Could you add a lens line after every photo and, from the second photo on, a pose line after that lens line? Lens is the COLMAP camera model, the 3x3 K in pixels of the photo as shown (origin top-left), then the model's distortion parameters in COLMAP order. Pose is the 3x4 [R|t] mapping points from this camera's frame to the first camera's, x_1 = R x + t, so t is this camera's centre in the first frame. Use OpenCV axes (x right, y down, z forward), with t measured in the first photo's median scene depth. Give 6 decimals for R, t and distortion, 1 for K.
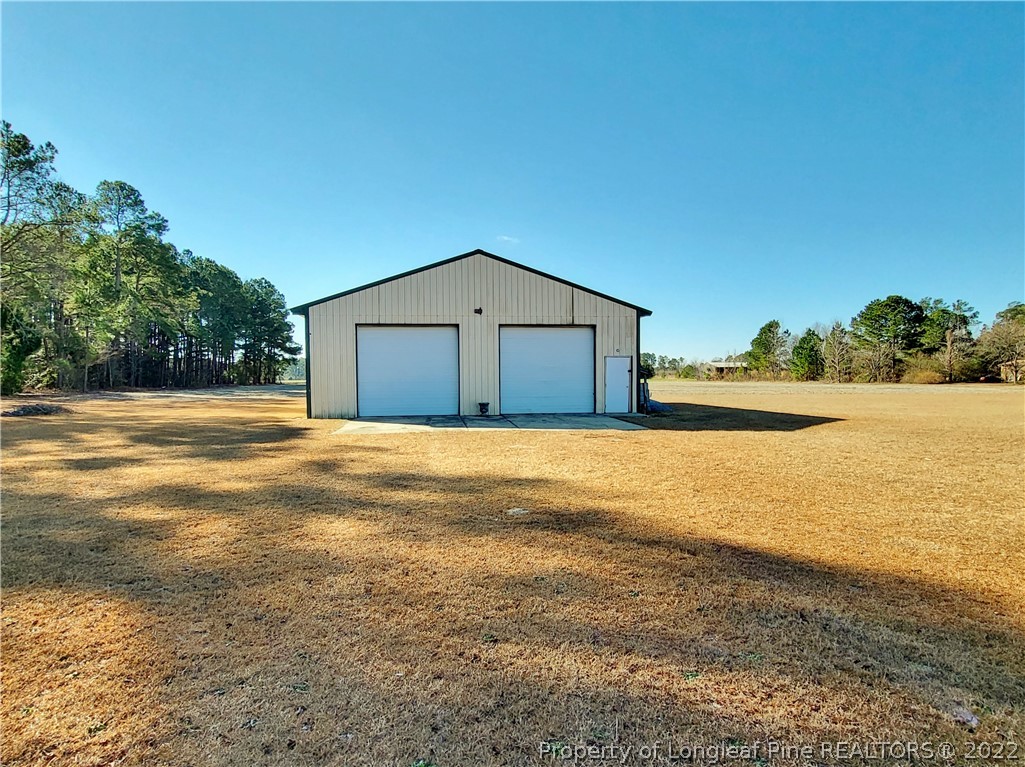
lens RADIAL K [[599.5, 0, 512.5], [0, 599.5, 383.5], [0, 0, 1]] dist [-0.000512, 0.001634]
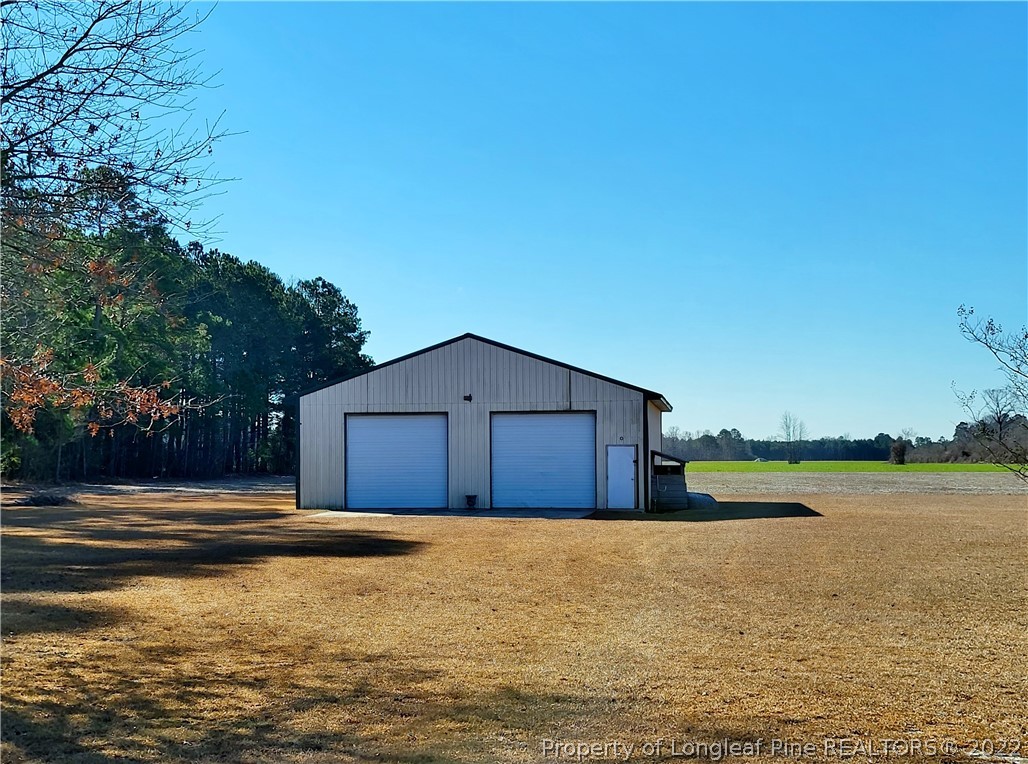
lens RADIAL K [[1416.8, 0, 514.0], [0, 1416.8, 382.0], [0, 0, 1]] dist [0.004653, 0.058064]
pose [[0.962896, -0.013087, -0.269554, 0.592942], [-0.004183, 0.997980, -0.063392, -0.004110], [0.269839, 0.062167, 0.960896, -1.090409]]
